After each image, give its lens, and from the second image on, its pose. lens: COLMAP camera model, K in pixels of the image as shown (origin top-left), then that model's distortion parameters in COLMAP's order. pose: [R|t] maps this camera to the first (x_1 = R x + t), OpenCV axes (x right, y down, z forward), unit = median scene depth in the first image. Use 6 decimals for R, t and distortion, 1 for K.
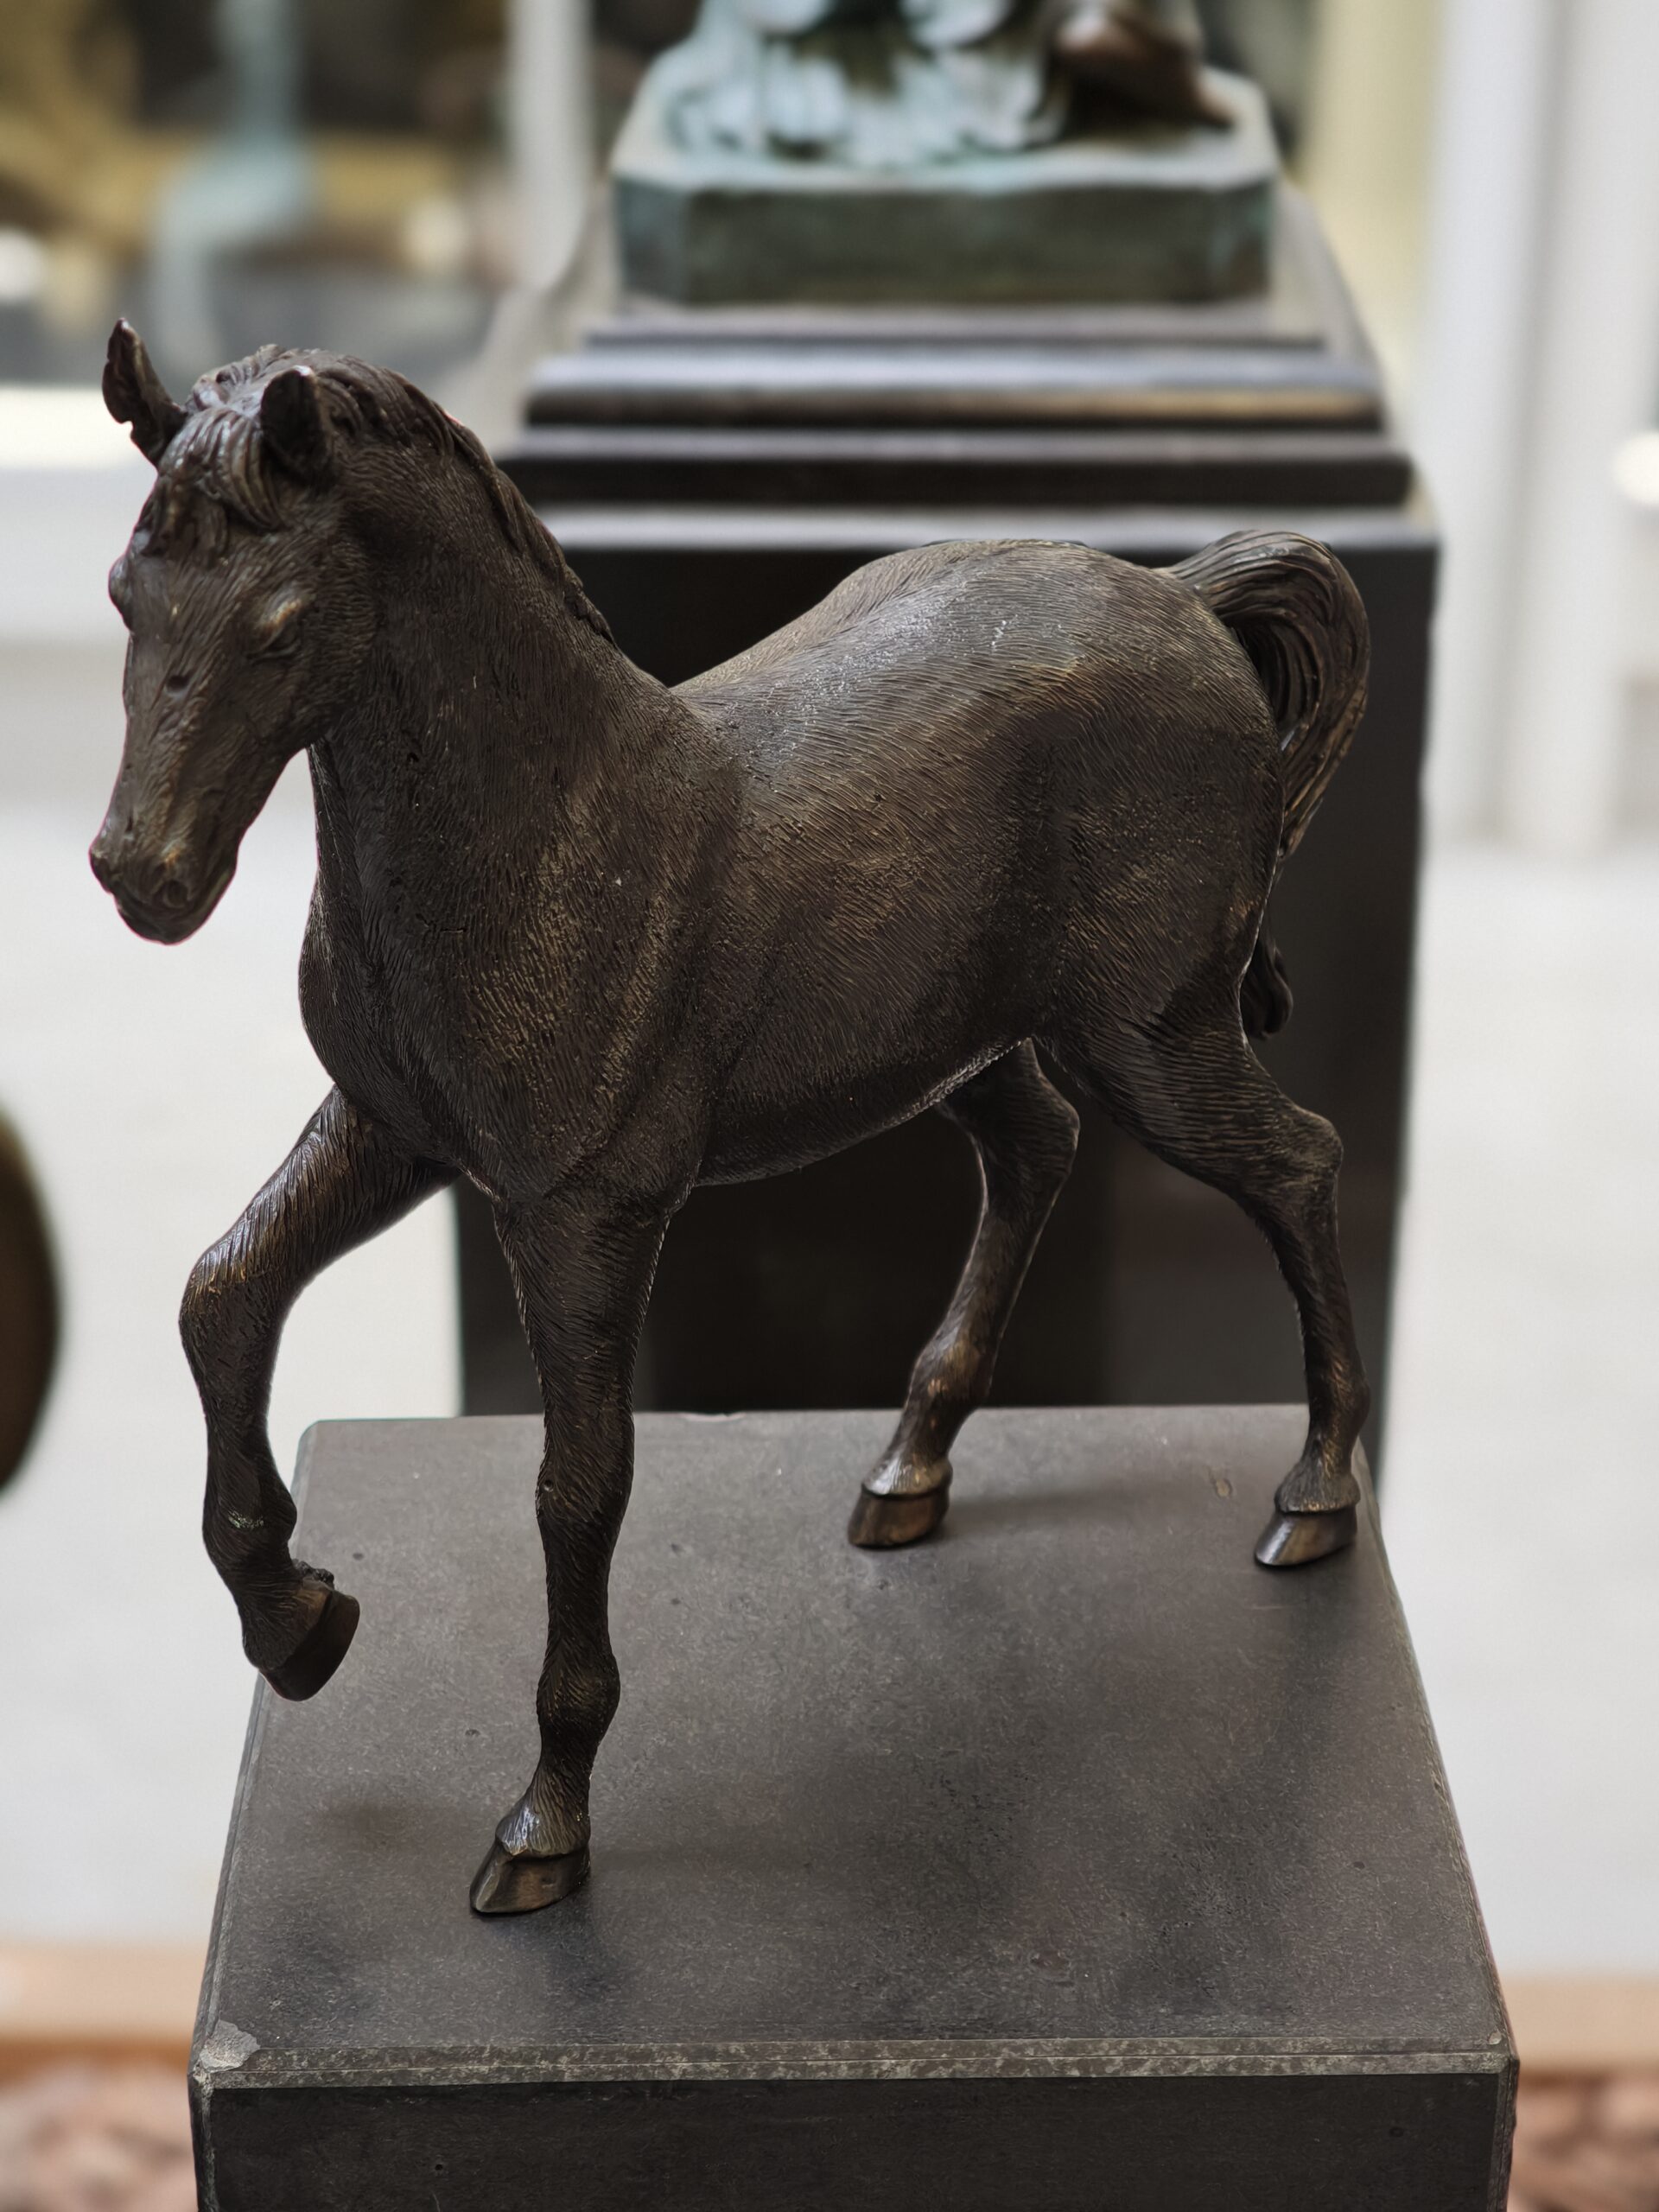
lens RADIAL K [[4467.4, 0, 829.5], [0, 4467.4, 1106.0], [0, 0, 1]] dist [0.028828, 0.083626]
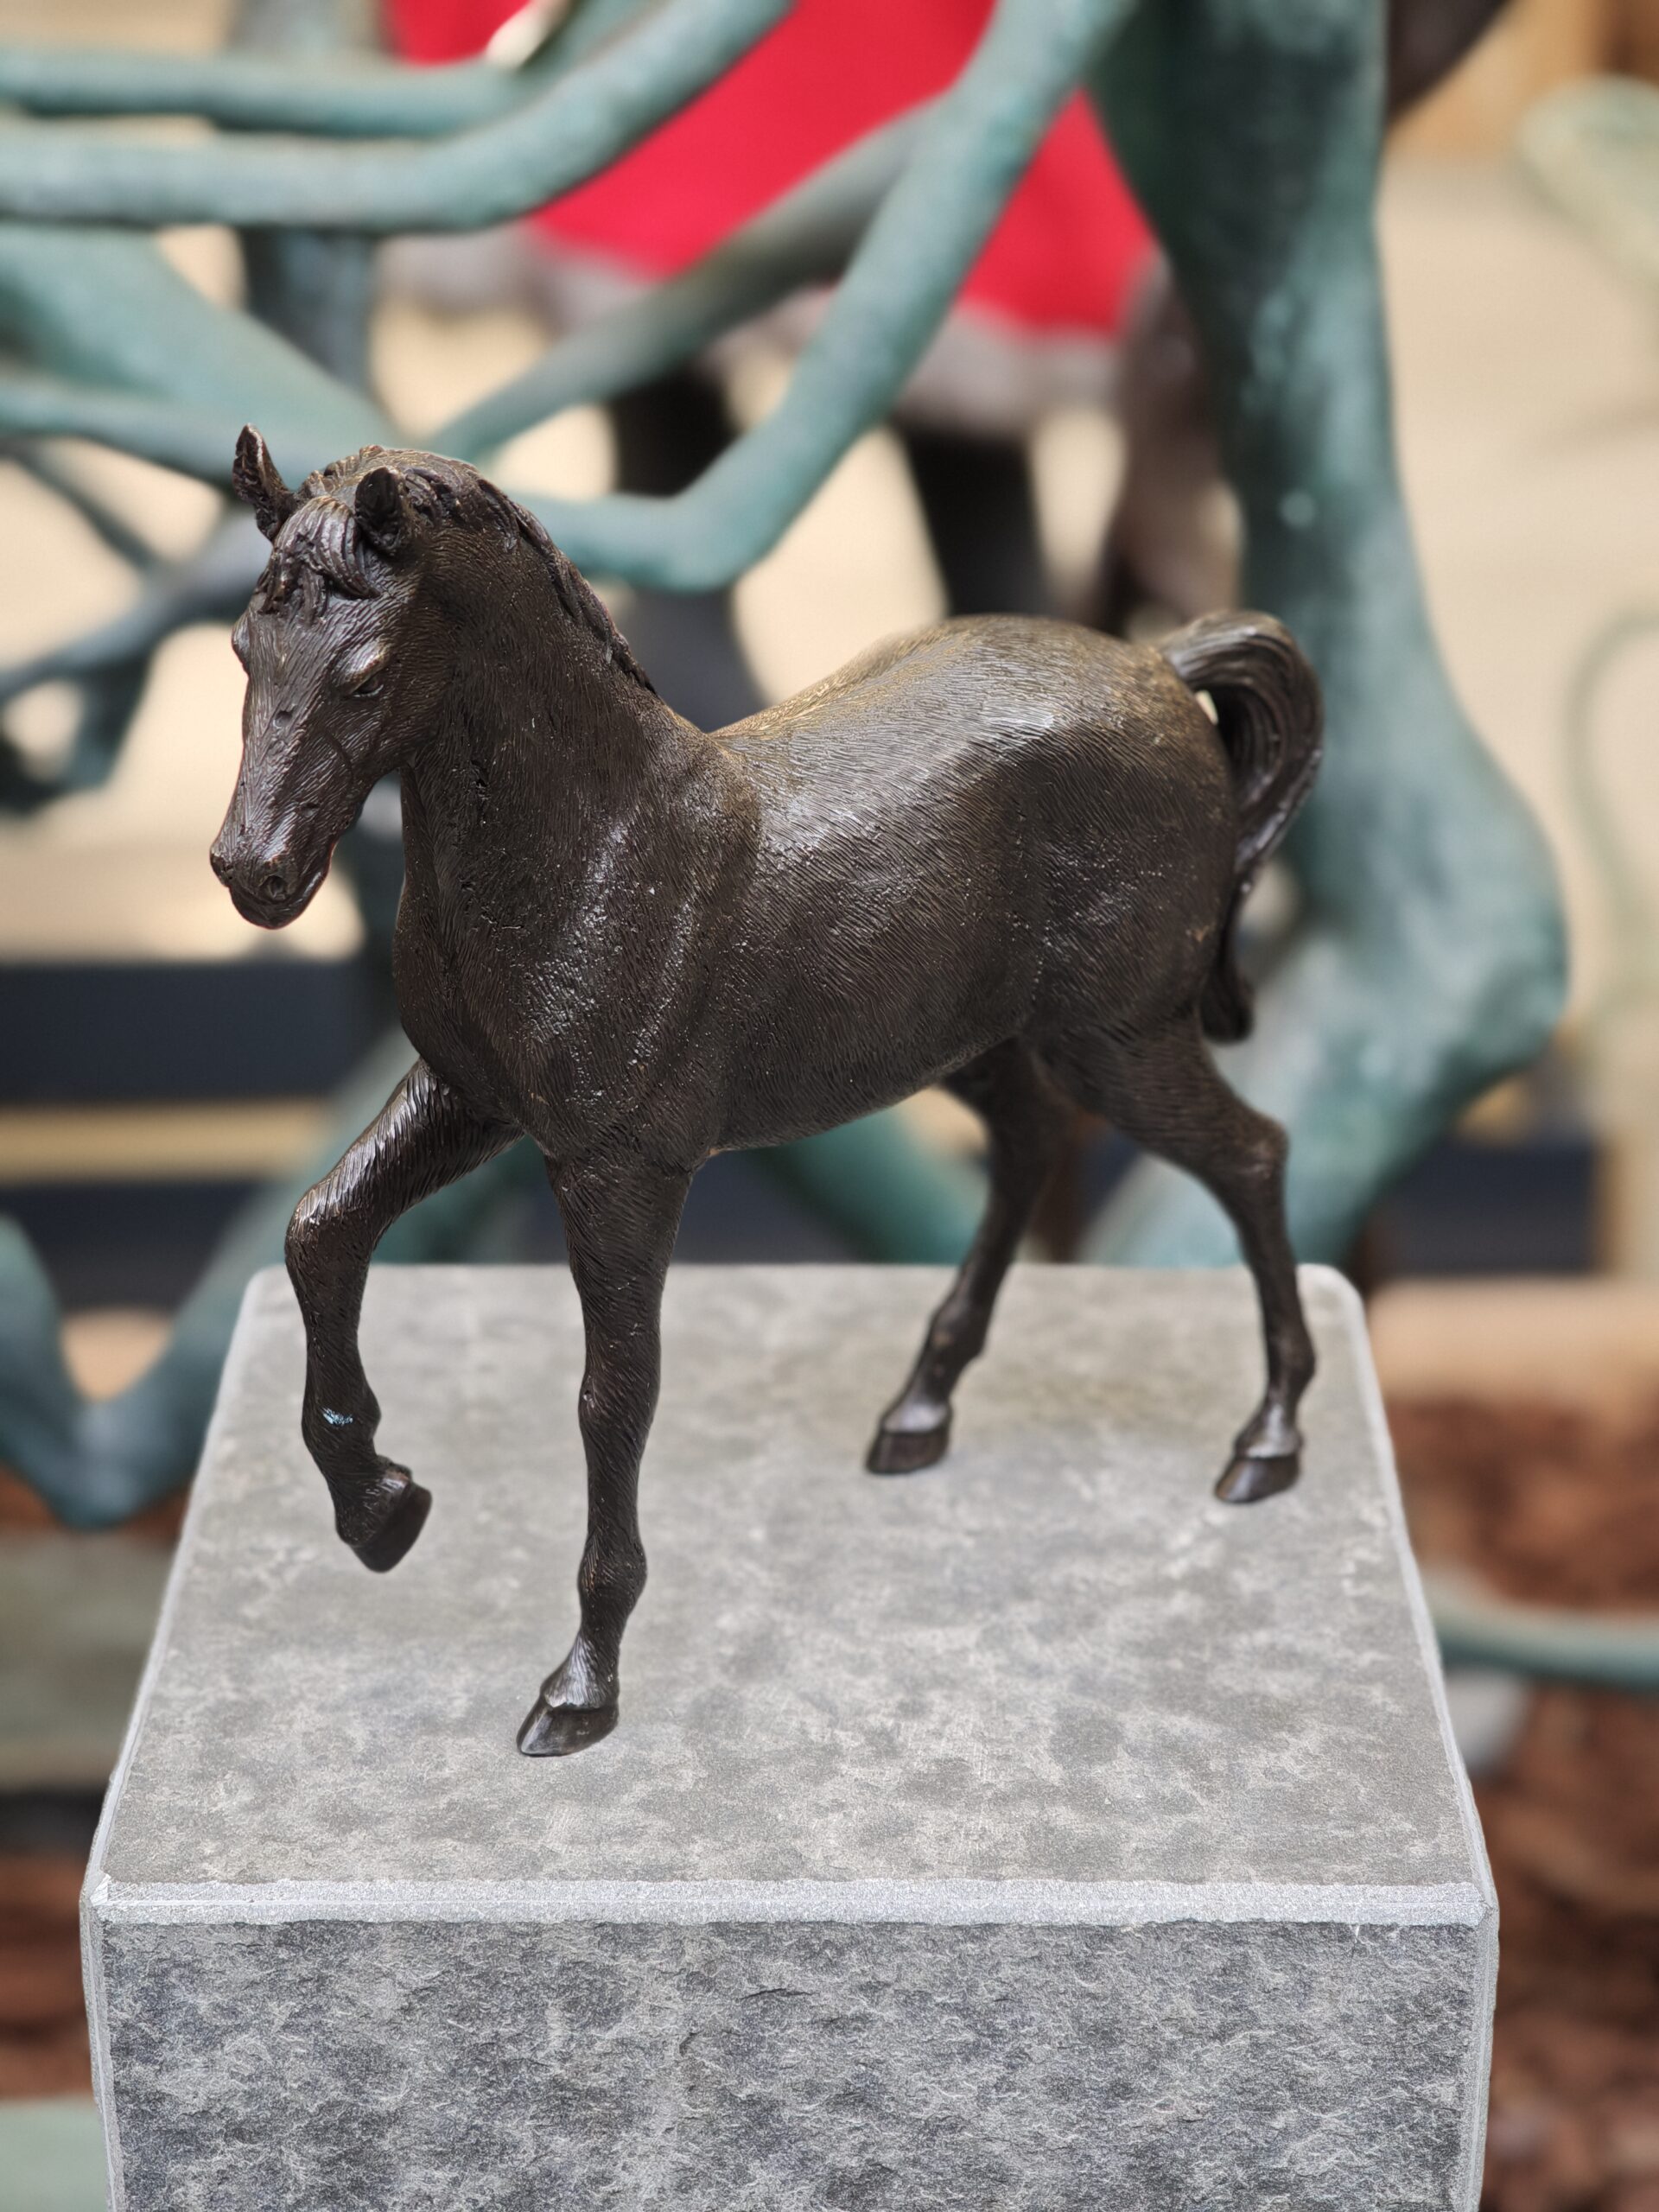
lens RADIAL K [[4512.3, 0, 829.2], [0, 4512.3, 1169.2], [0, 0, 1]] dist [-0.023432, -0.046722]
pose [[0.998261, 0.030208, -0.050616, 0.064478], [-0.030174, 0.999544, 0.001427, 0.021797], [0.050636, 0.000103, 0.998717, -0.215510]]
